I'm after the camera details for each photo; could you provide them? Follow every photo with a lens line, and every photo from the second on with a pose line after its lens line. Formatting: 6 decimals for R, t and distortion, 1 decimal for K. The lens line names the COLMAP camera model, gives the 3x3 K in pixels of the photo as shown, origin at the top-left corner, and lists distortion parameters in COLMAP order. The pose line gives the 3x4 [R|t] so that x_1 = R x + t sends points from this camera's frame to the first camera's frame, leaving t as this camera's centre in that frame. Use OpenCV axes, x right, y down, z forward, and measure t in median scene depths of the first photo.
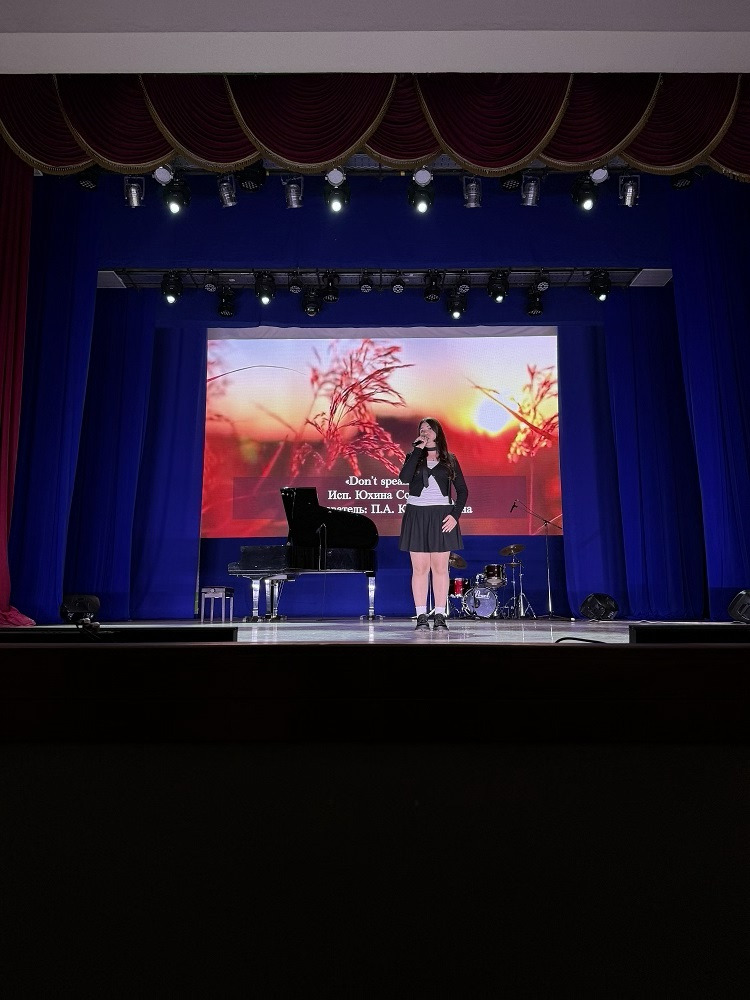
lens RADIAL K [[701.9, 0, 370.5], [0, 701.9, 504.7], [0, 0, 1]] dist [0.109266, -0.164795]
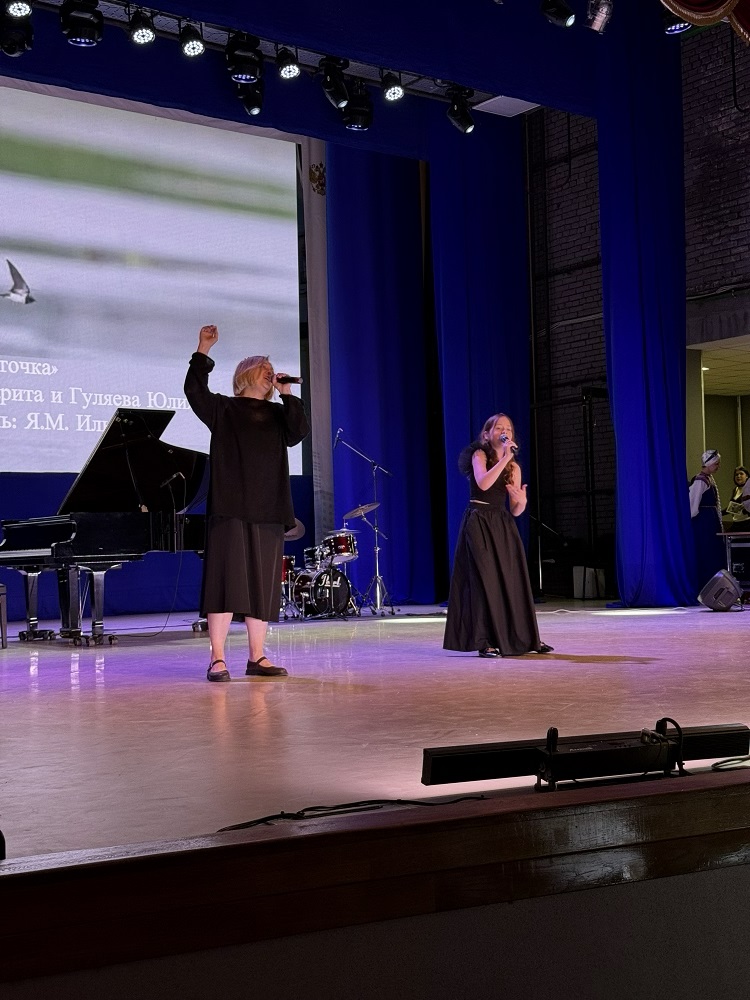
lens RADIAL K [[1410.6, 0, 370.3], [0, 1410.6, 515.9], [0, 0, 1]] dist [0.152522, -0.174777]
pose [[0.791443, -0.003811, 0.611231, -0.690063], [-0.061570, 0.994397, 0.085924, -0.050803], [-0.608134, -0.105637, 0.786774, -0.034488]]
